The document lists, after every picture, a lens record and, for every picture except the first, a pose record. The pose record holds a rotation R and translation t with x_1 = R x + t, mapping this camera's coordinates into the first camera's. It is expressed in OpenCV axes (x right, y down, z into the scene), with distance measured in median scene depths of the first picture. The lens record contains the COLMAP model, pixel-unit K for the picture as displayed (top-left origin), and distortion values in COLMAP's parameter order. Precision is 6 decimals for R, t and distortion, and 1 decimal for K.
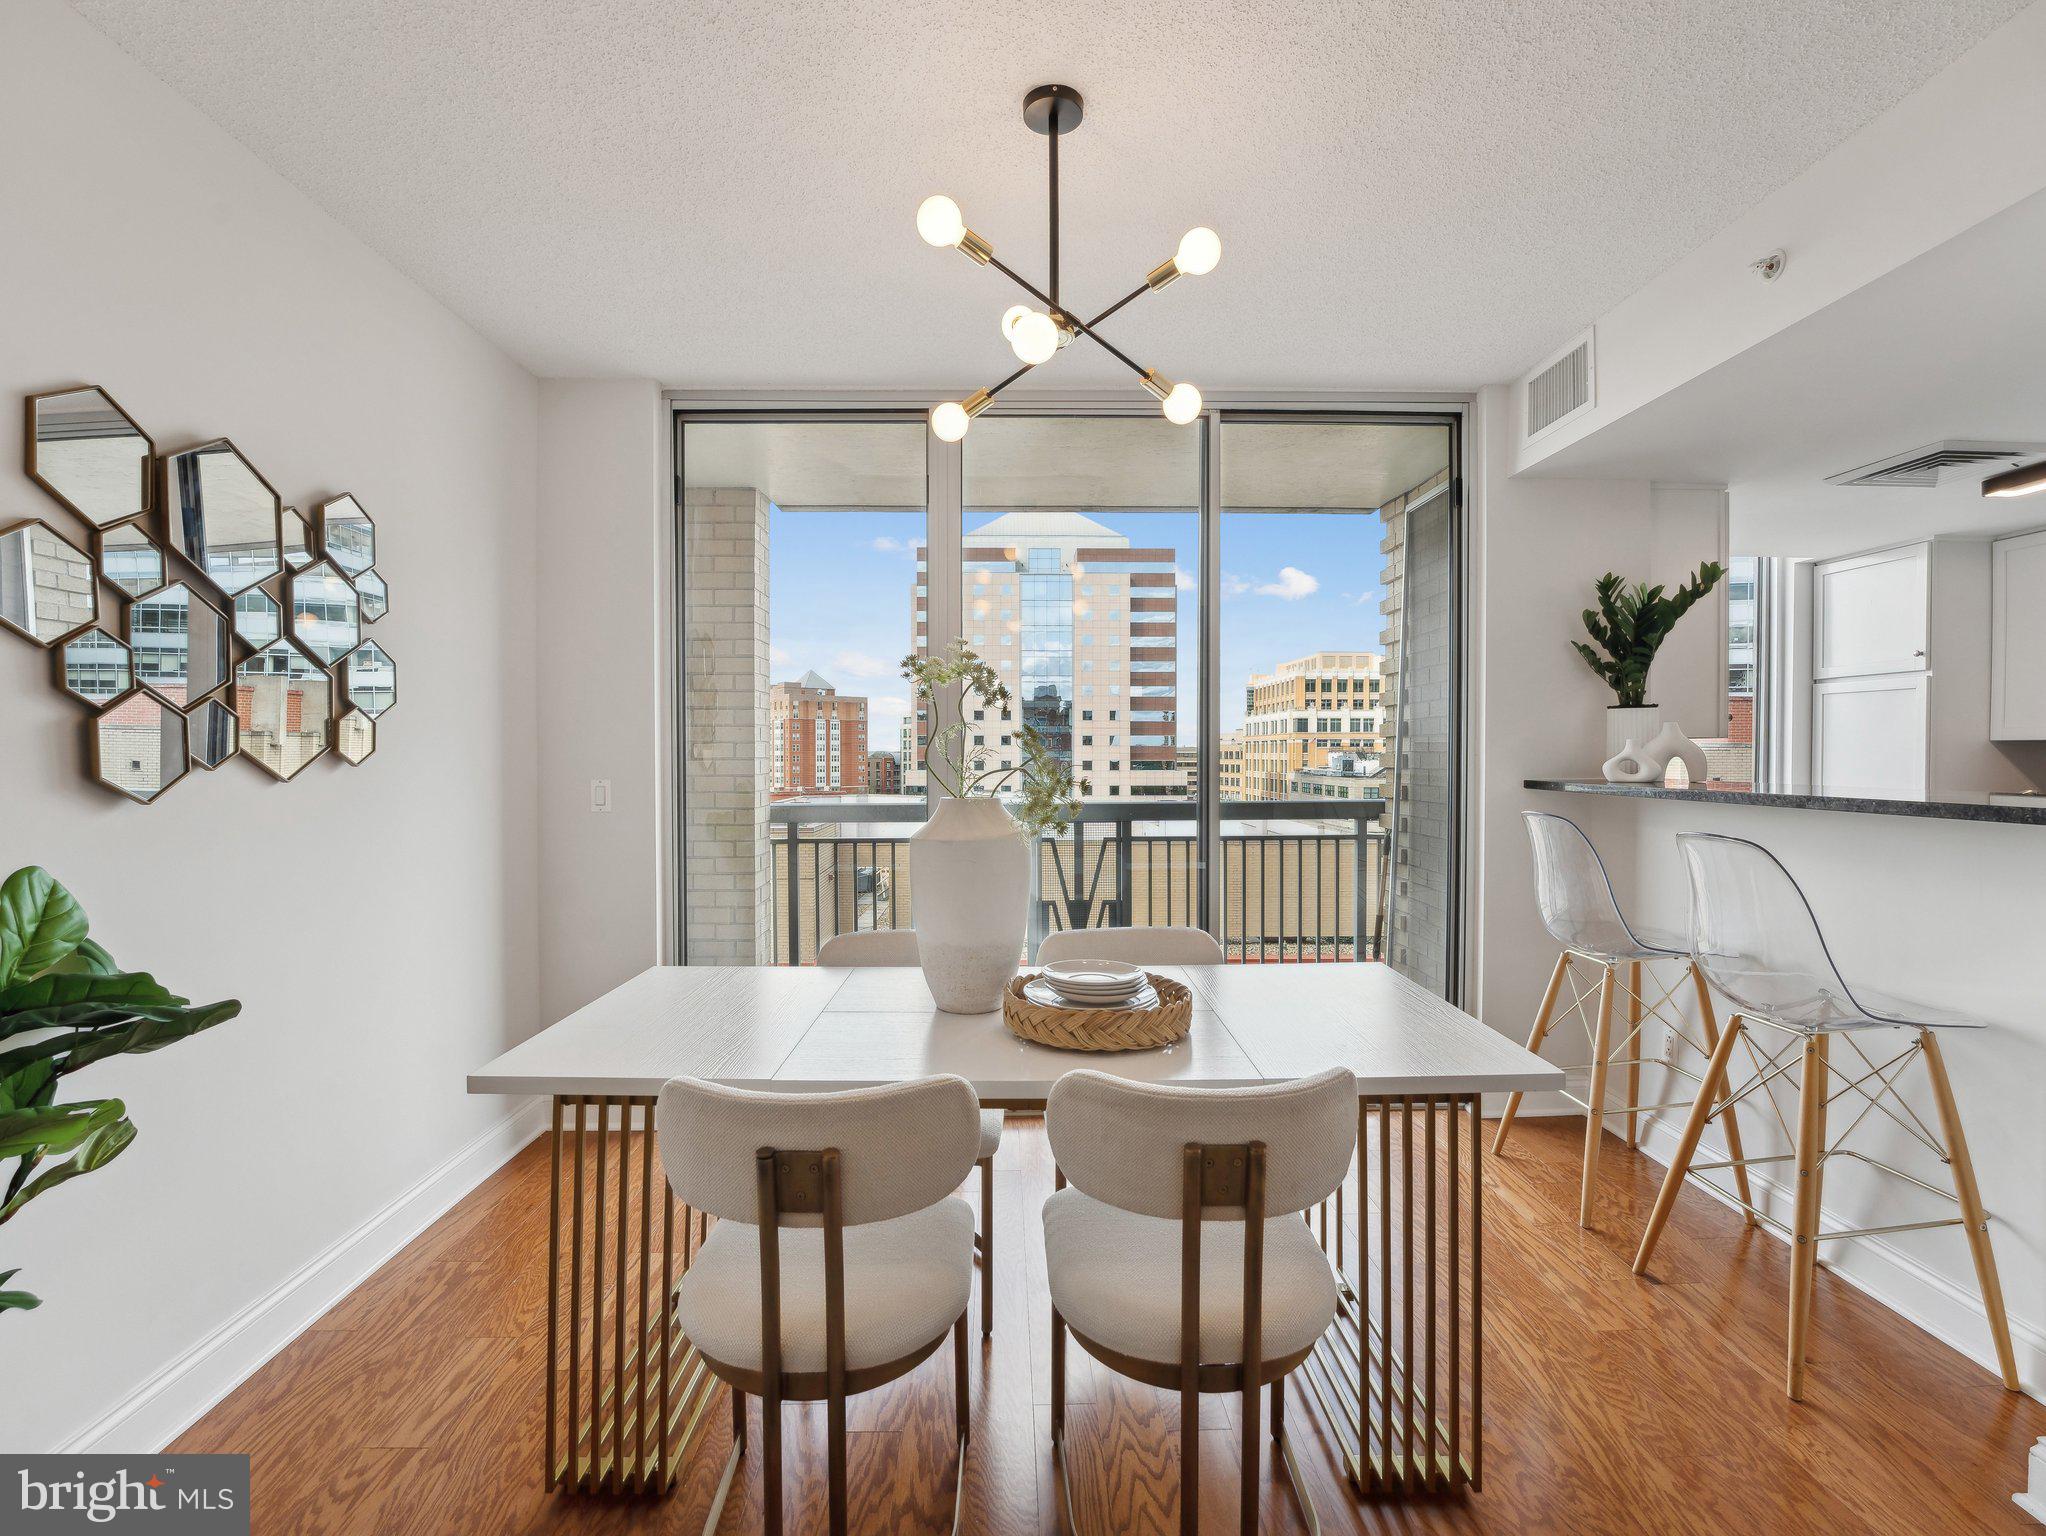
lens RADIAL K [[937.5, 0, 1024.2], [0, 937.5, 769.8], [0, 0, 1]] dist [-0.026275, 0.001199]
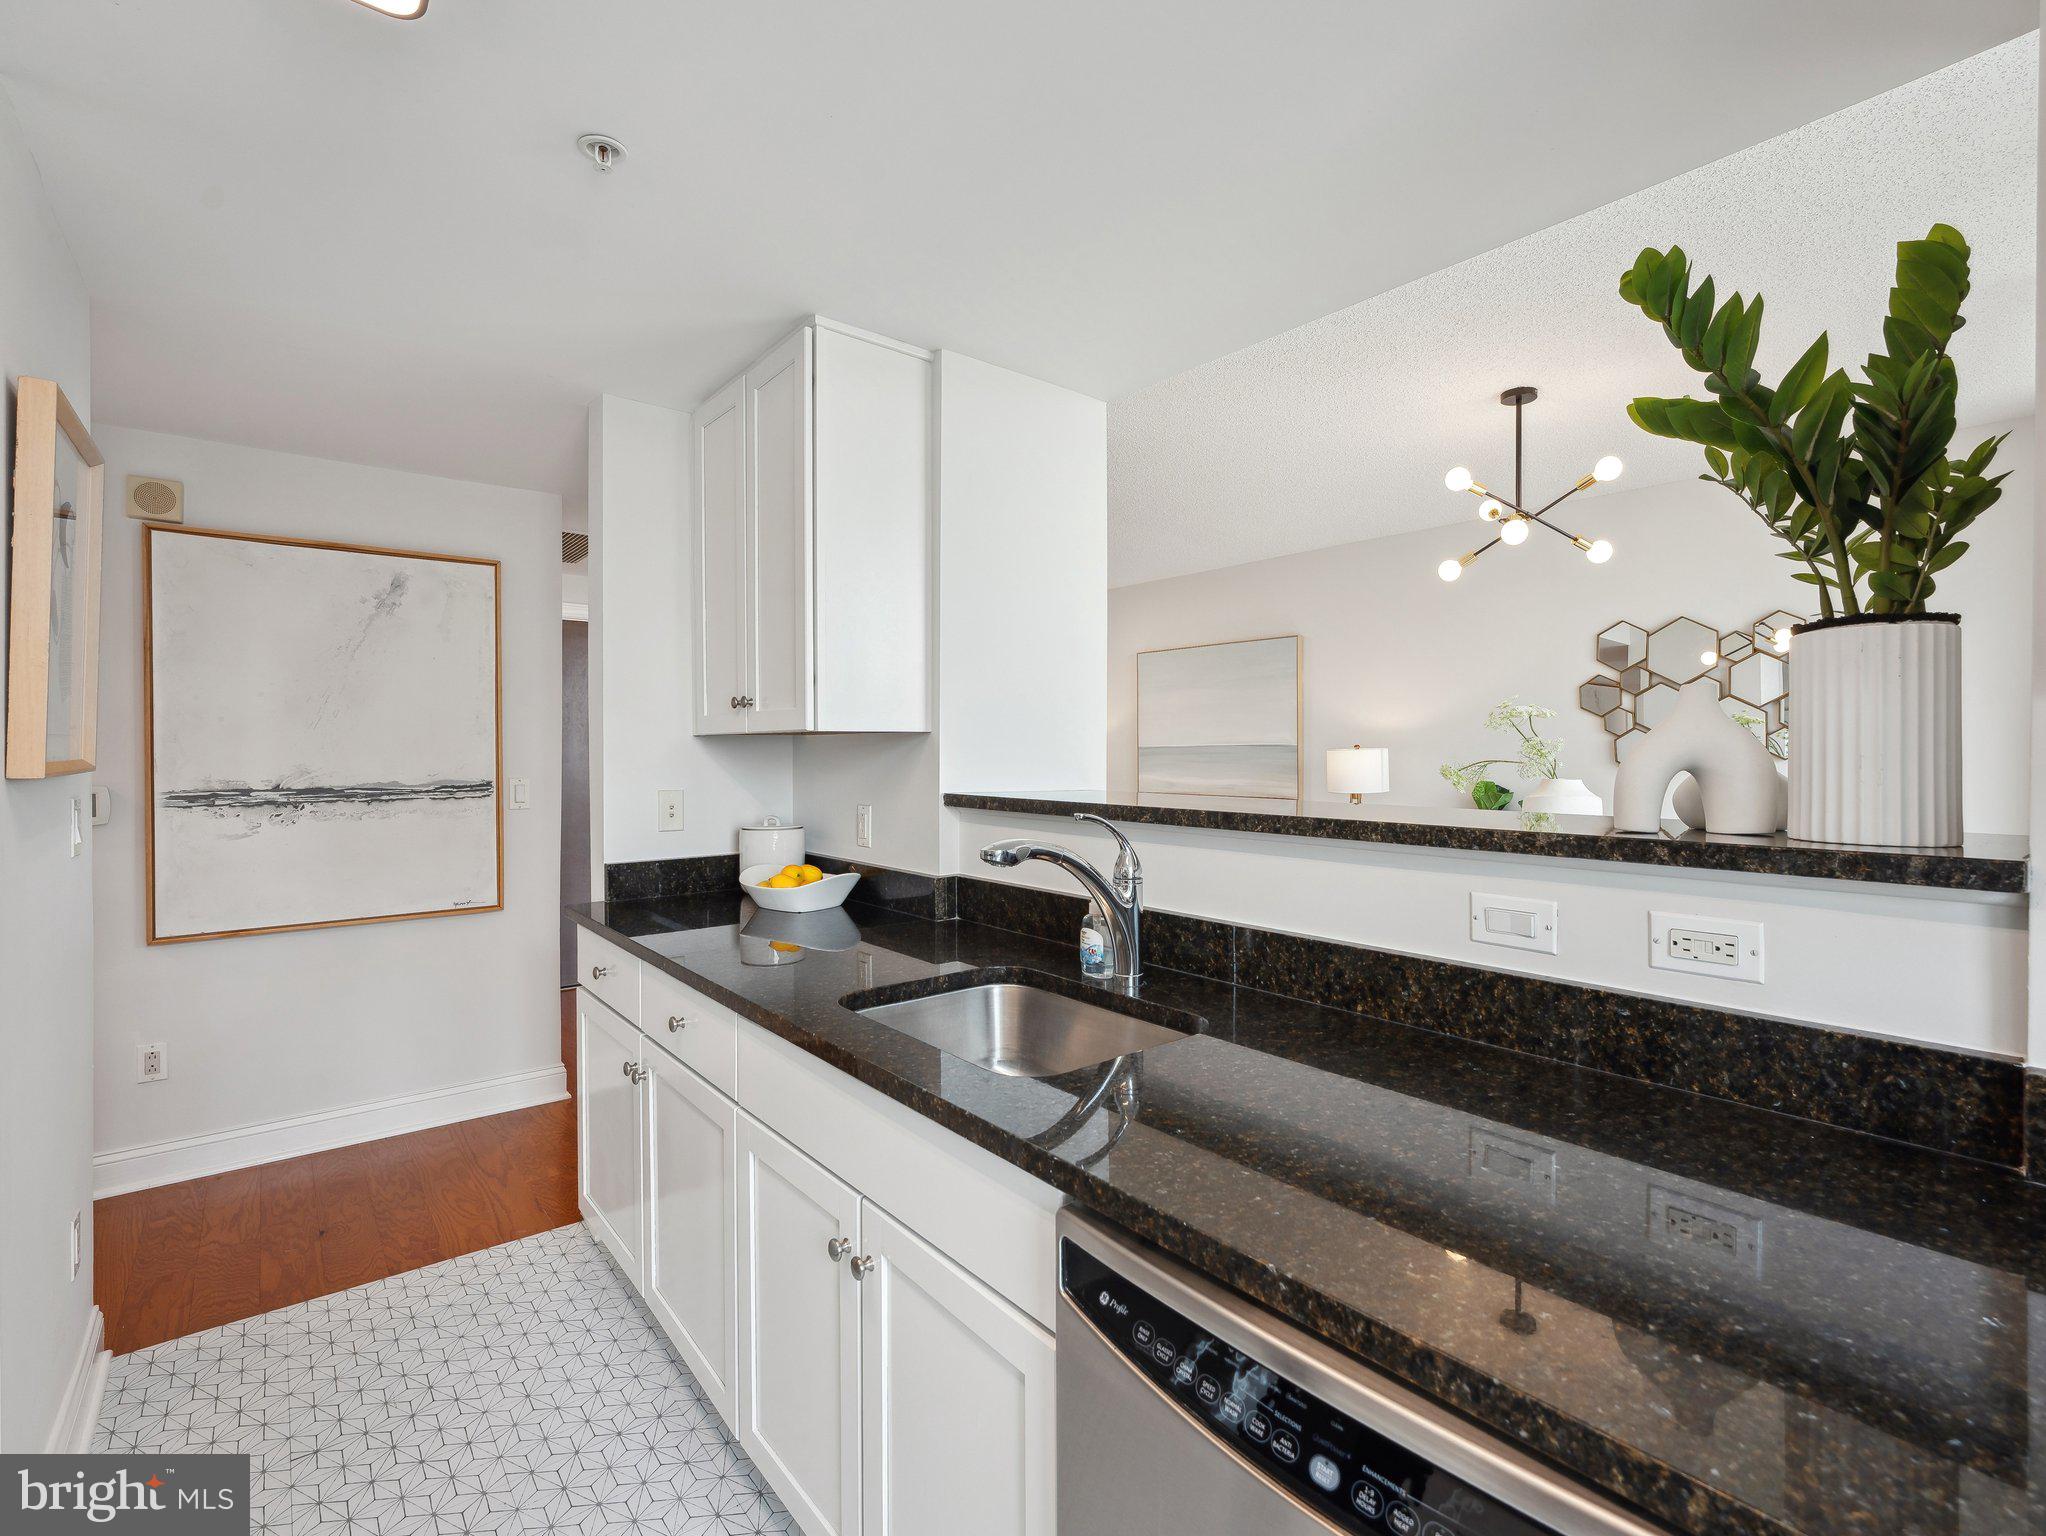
lens RADIAL K [[932.2, 0, 1024.0], [0, 932.2, 754.8], [0, 0, 1]] dist [-0.011684, -0.000111]
pose [[-0.785558, 0.005237, -0.618766, 1.111592], [-0.010618, 0.999703, 0.021941, -0.027290], [0.618697, 0.023805, -0.785269, 1.071732]]
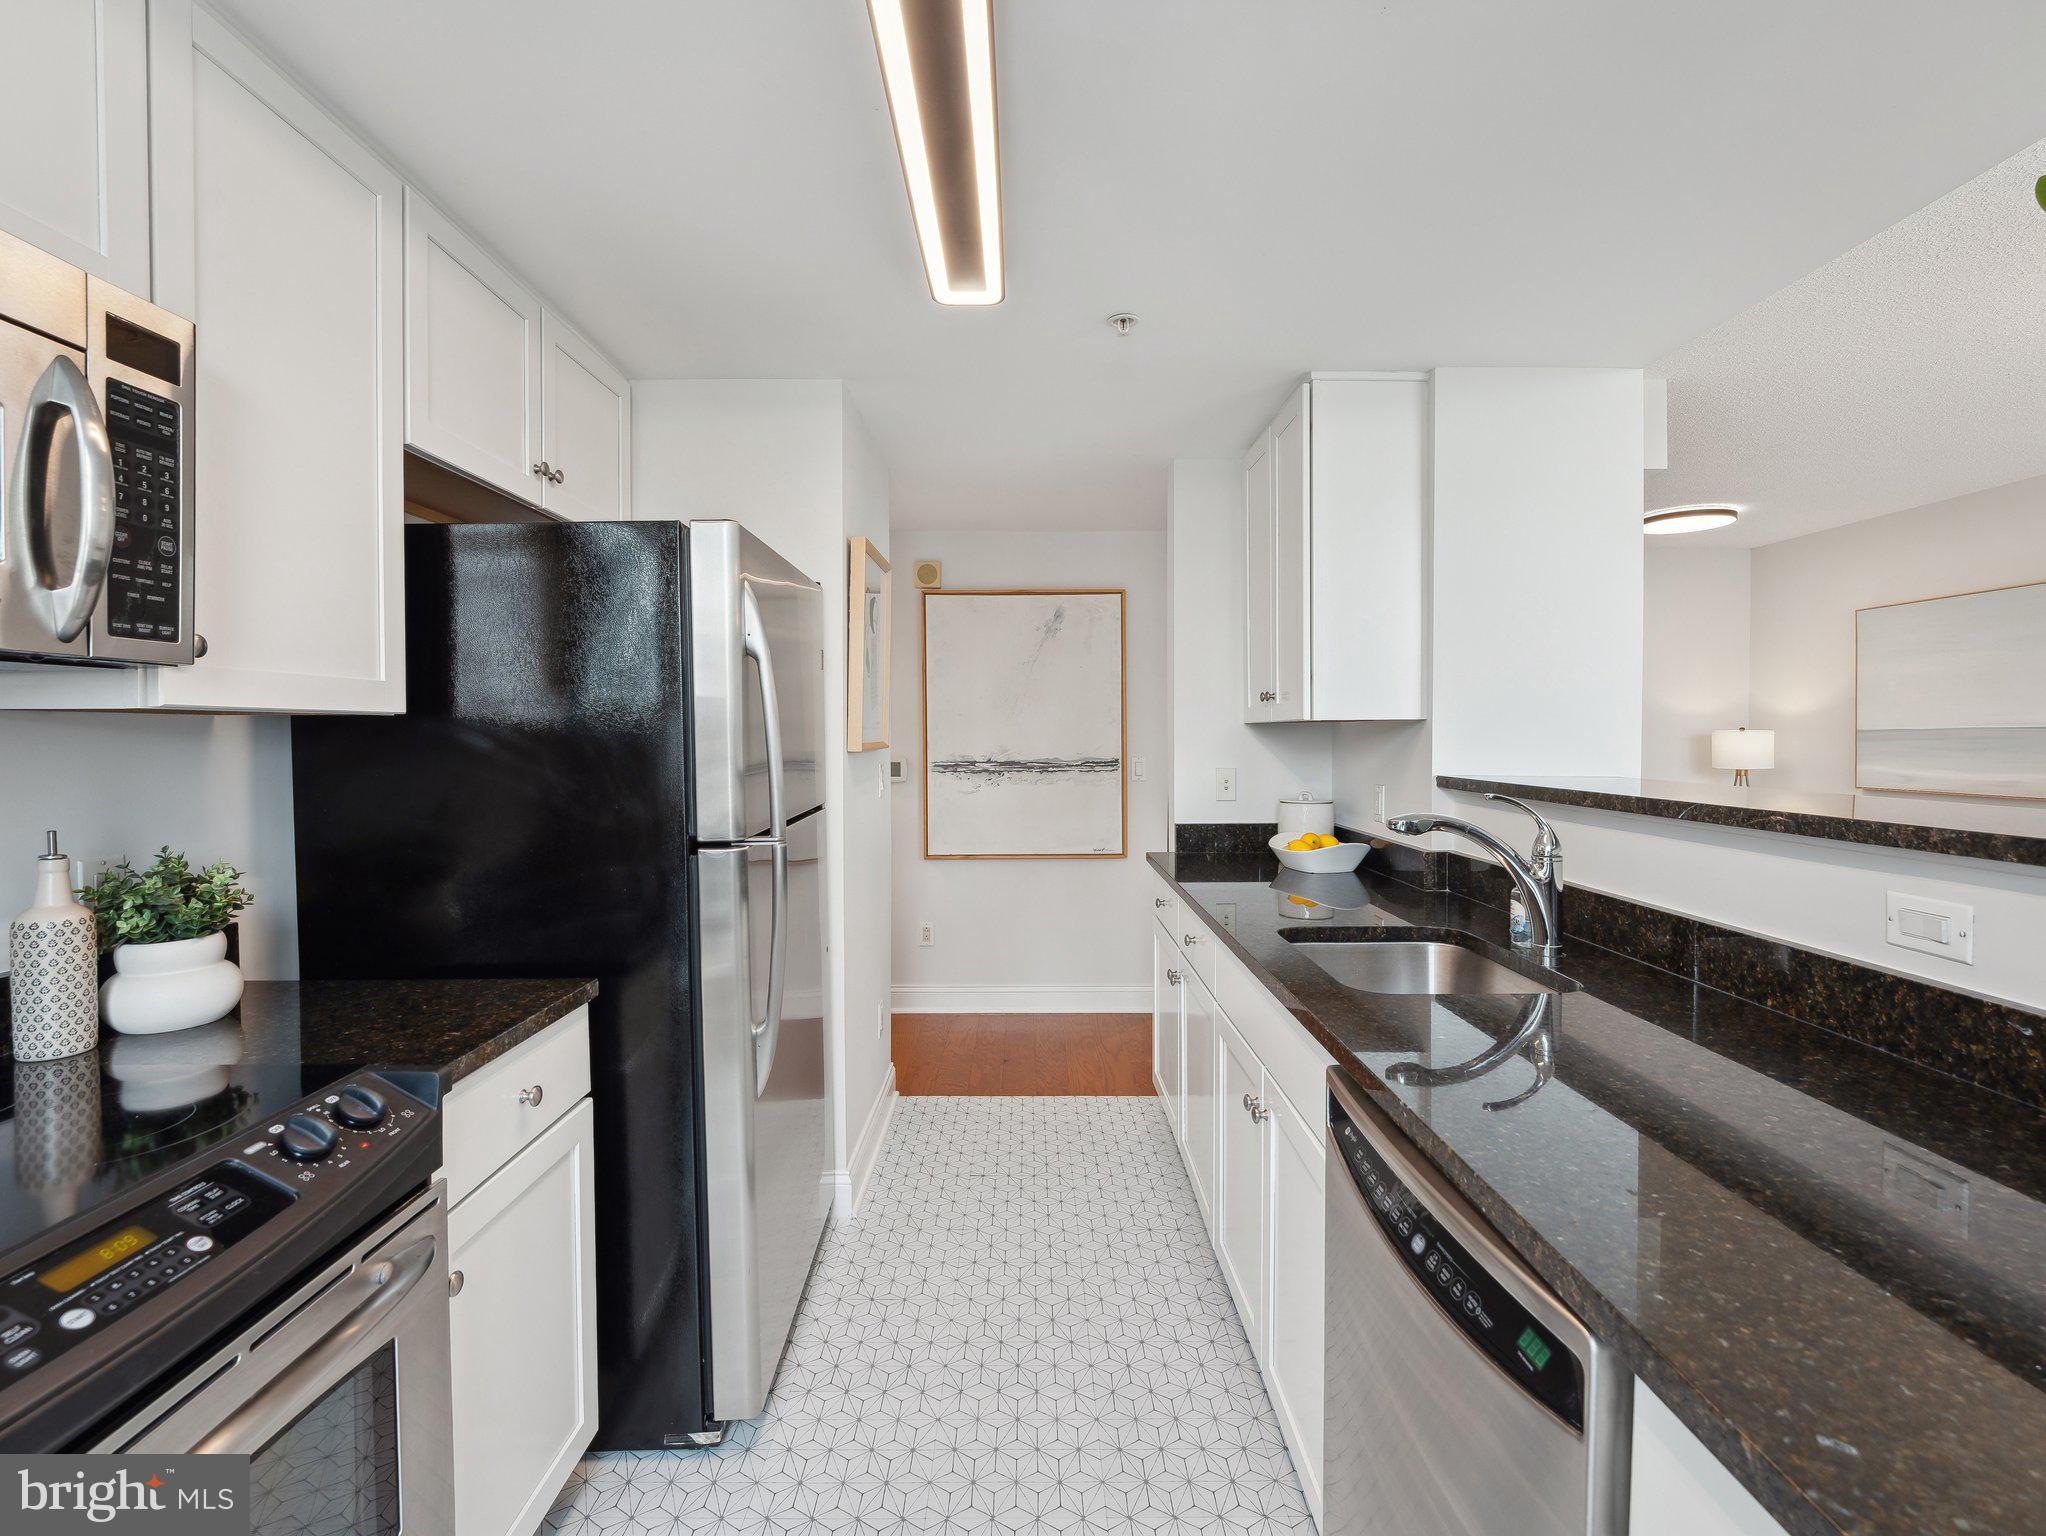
lens RADIAL K [[946.0, 0, 1020.5], [0, 946.0, 758.3], [0, 0, 1]] dist [-0.021580, 0.000660]
pose [[-0.999639, 0.003036, 0.026696, 1.042548], [0.004262, 0.998933, 0.045980, -0.033813], [-0.026528, 0.046077, -0.998586, 1.277370]]
